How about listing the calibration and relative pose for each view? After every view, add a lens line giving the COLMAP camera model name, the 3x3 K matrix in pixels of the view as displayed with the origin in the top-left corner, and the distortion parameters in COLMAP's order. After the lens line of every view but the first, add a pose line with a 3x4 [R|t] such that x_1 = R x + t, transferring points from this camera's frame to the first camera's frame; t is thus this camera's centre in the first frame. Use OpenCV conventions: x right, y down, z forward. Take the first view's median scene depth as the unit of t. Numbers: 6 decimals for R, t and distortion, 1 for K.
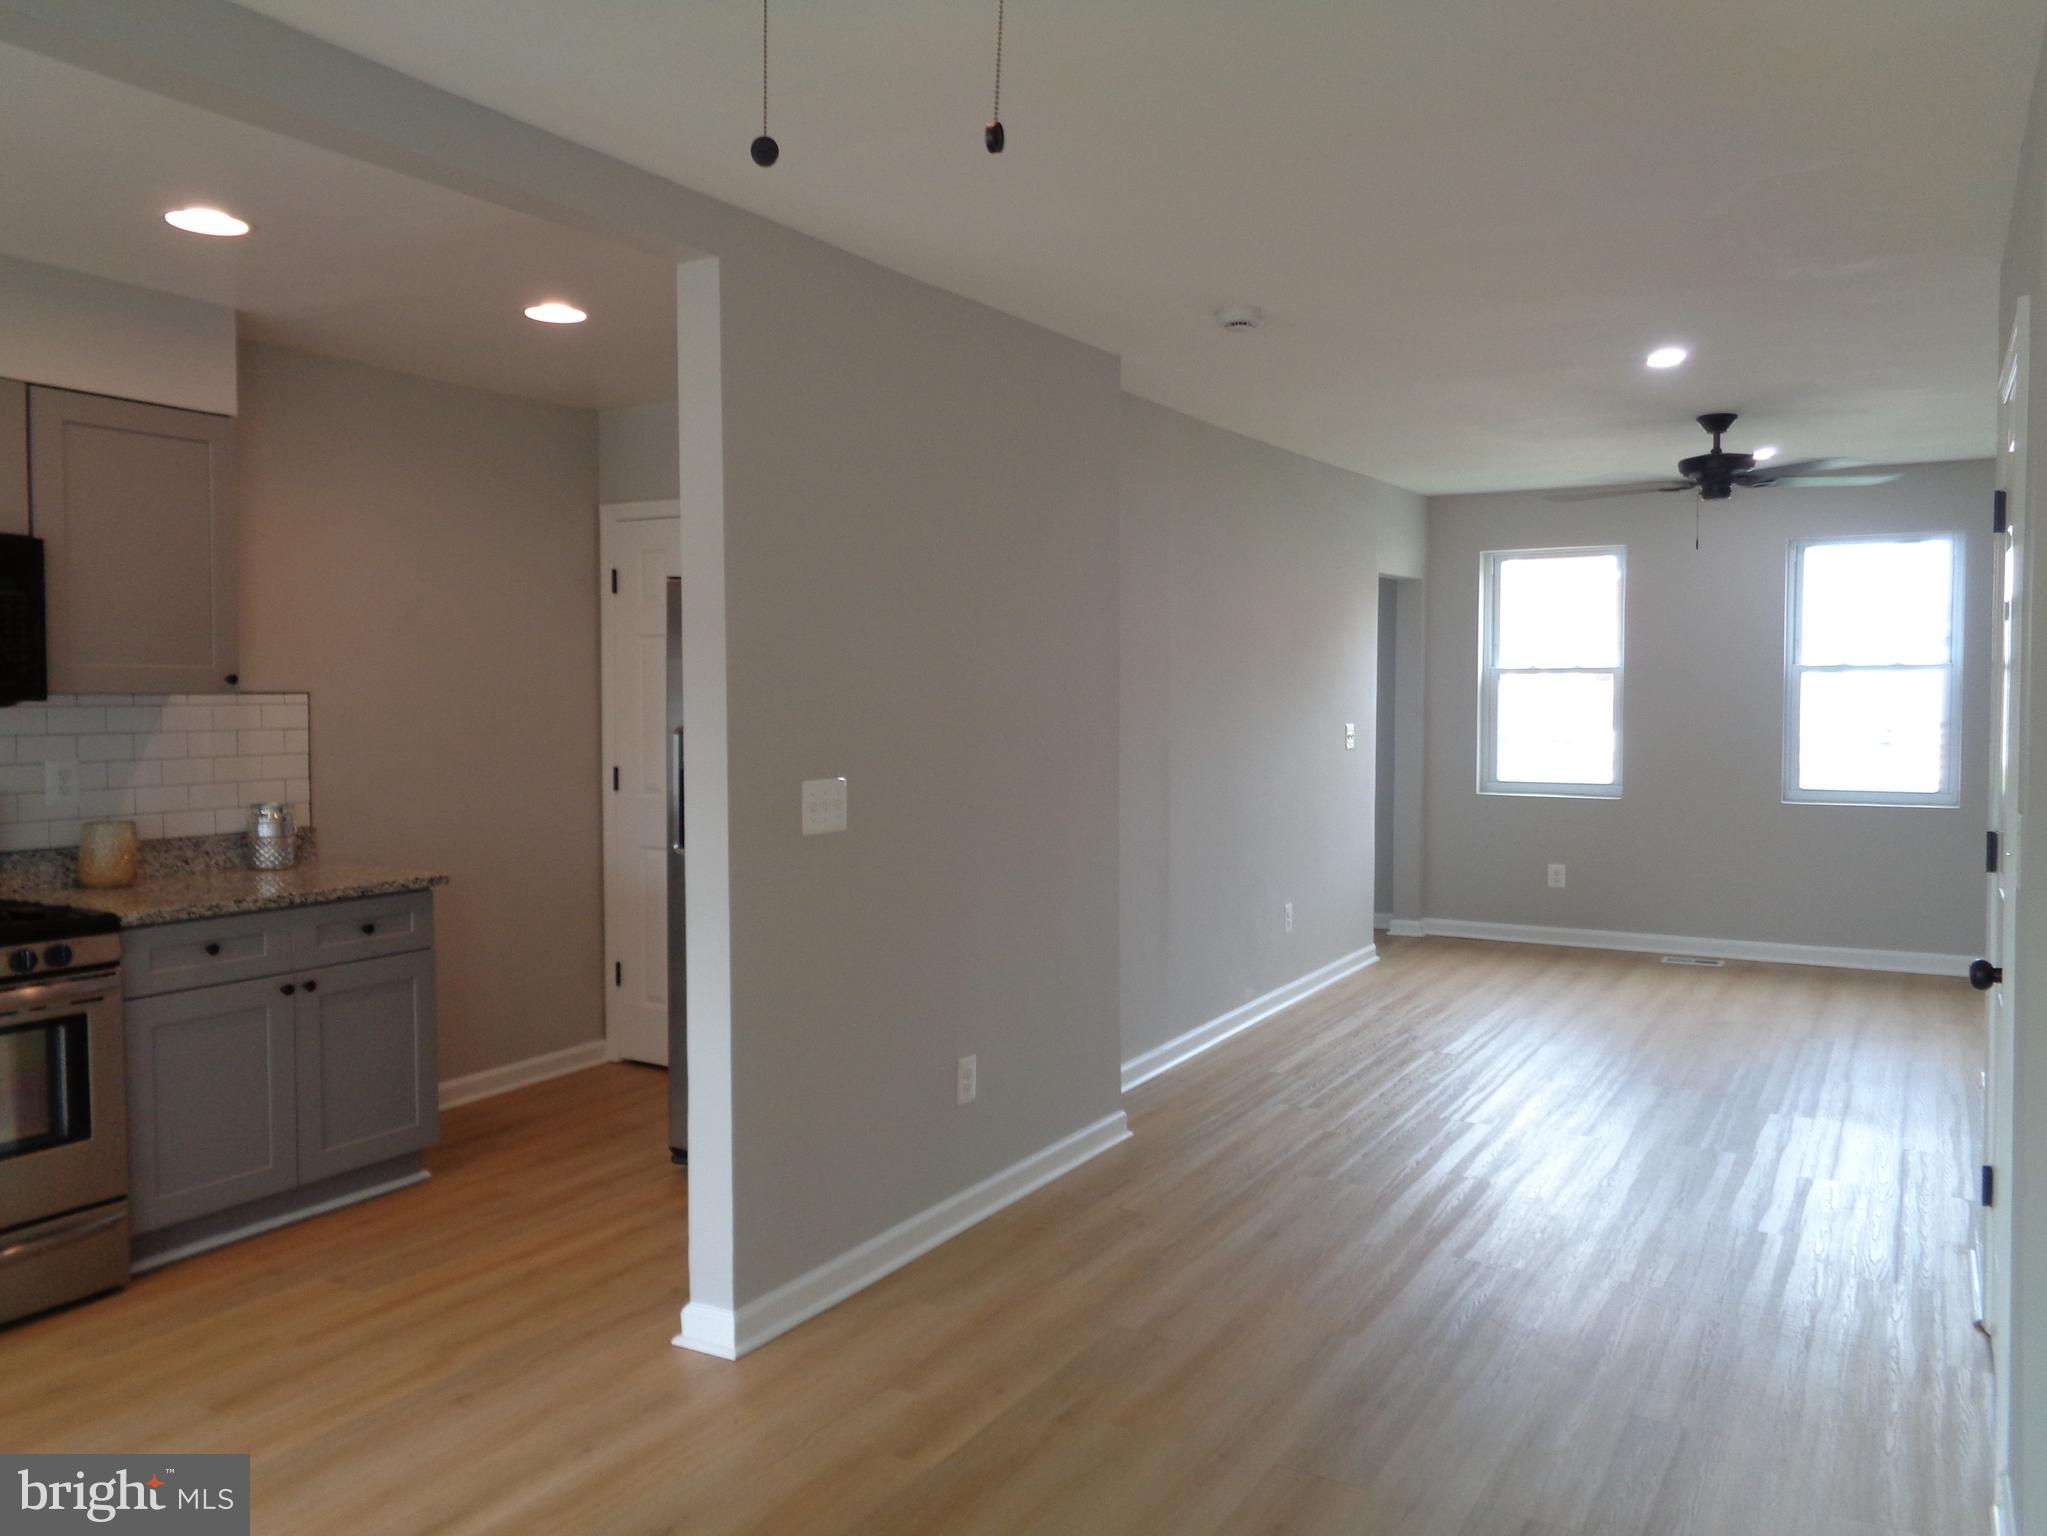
lens RADIAL K [[1546.0, 0, 1032.7], [0, 1546.0, 755.9], [0, 0, 1]] dist [-0.015039, 0.004921]
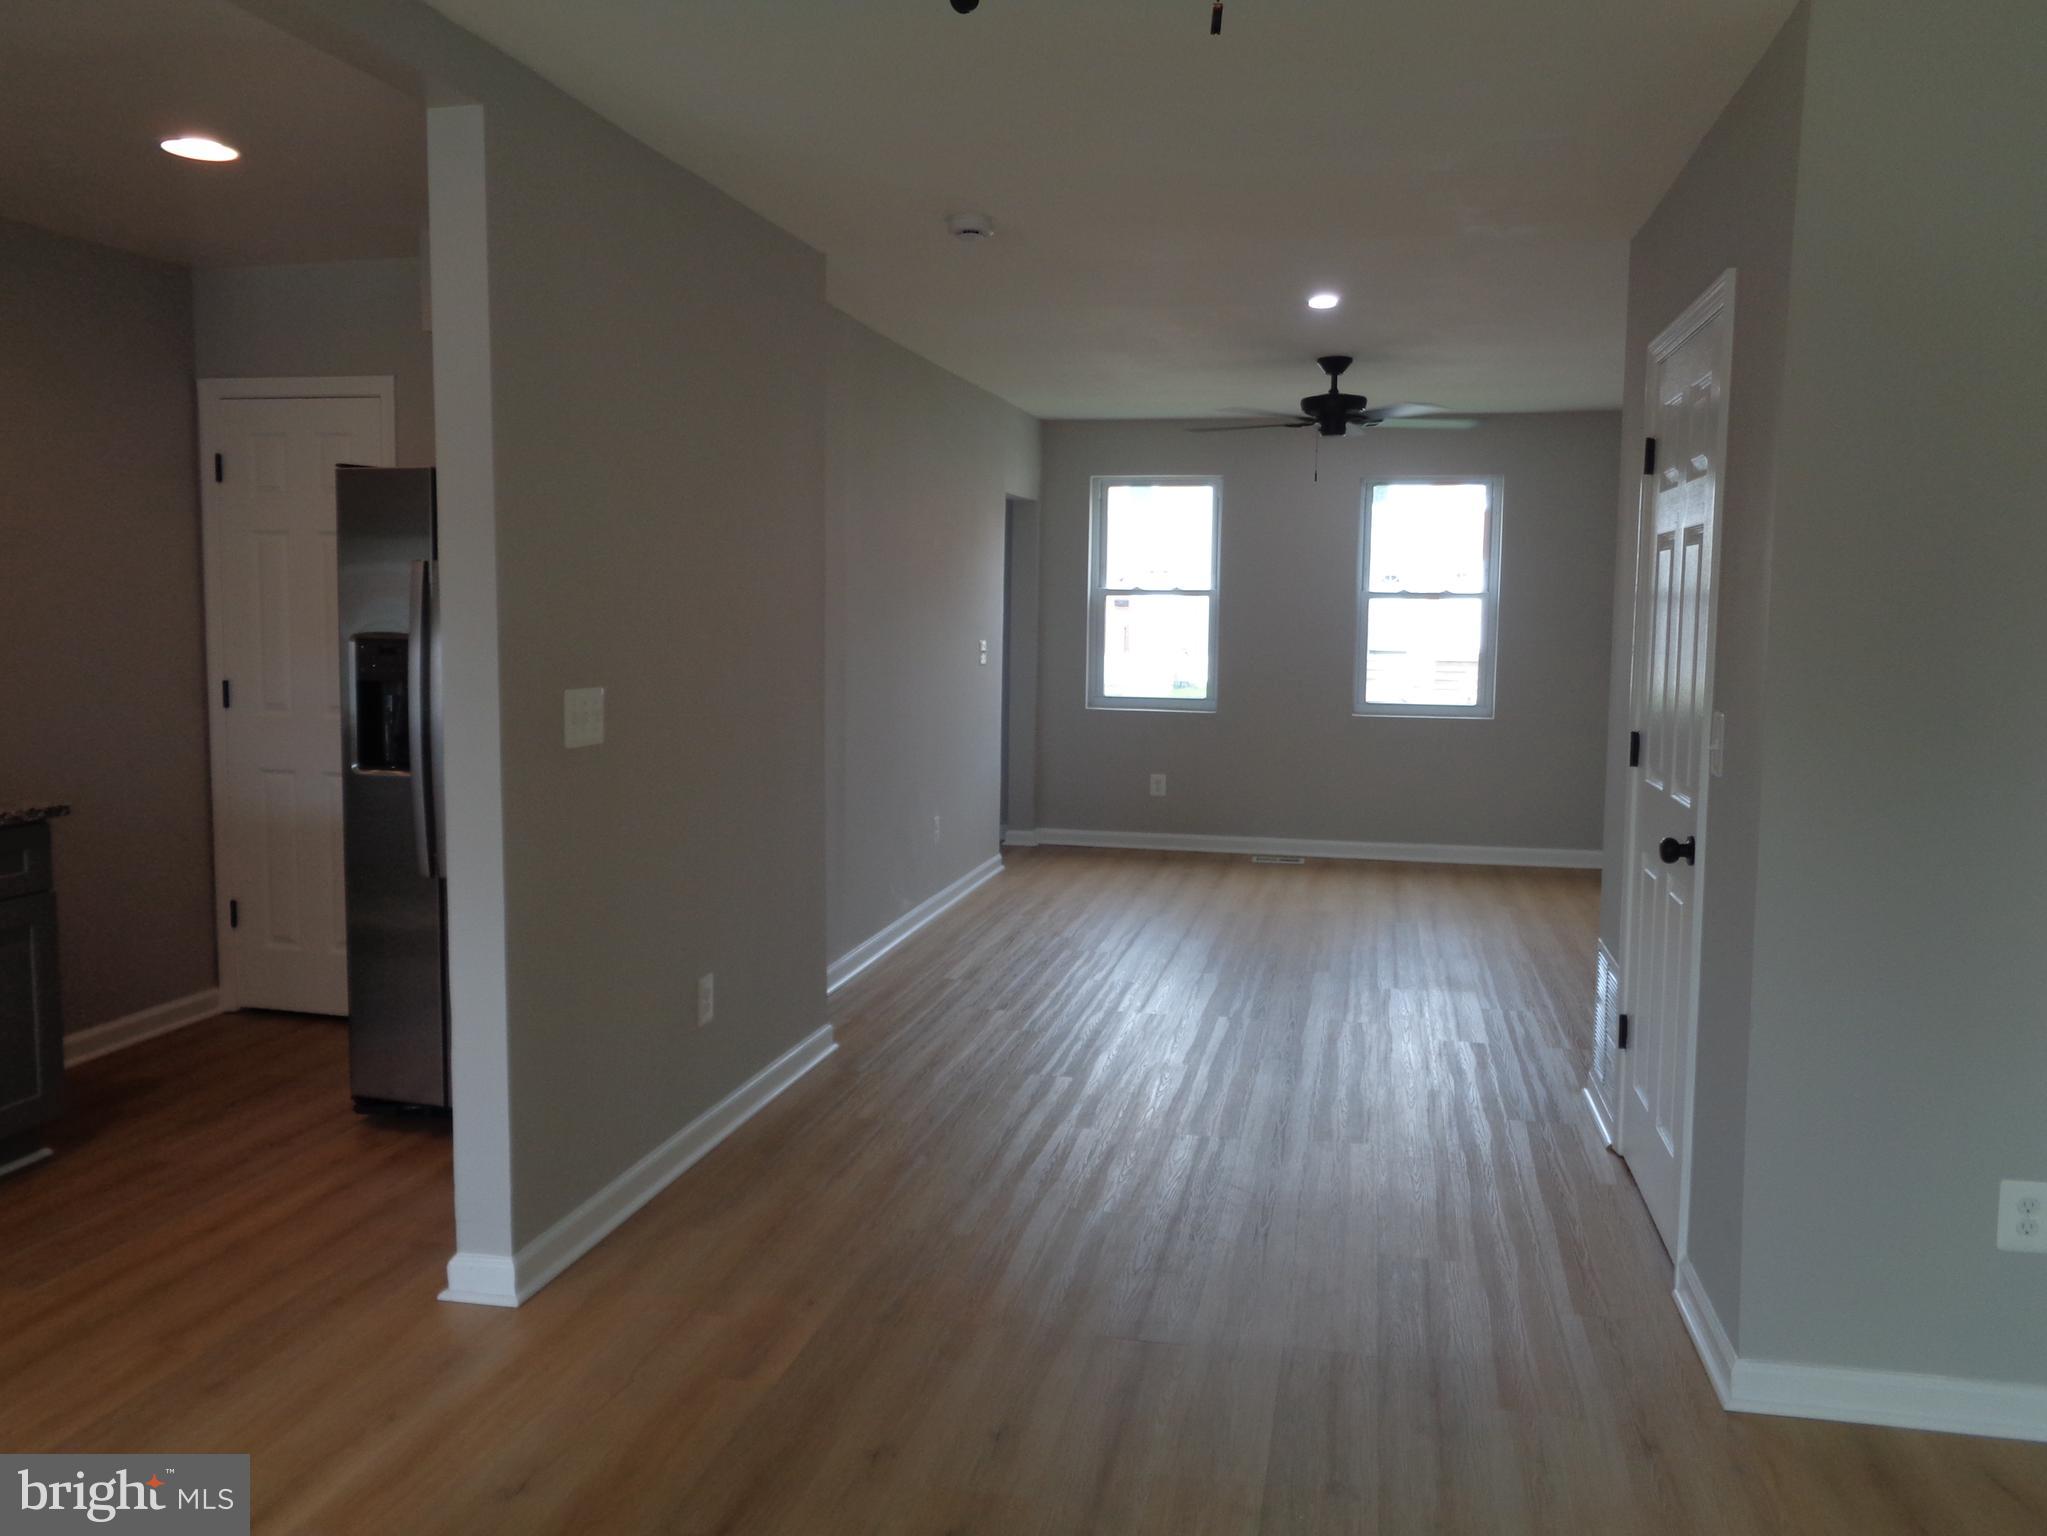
lens RADIAL K [[1546.0, 0, 1041.5], [0, 1546.0, 765.9], [0, 0, 1]] dist [-0.015039, 0.004921]
pose [[0.948699, -0.017081, 0.315718, -0.108555], [-0.000930, 0.998385, 0.056808, 0.005446], [-0.316179, -0.054187, 0.947151, 0.017327]]
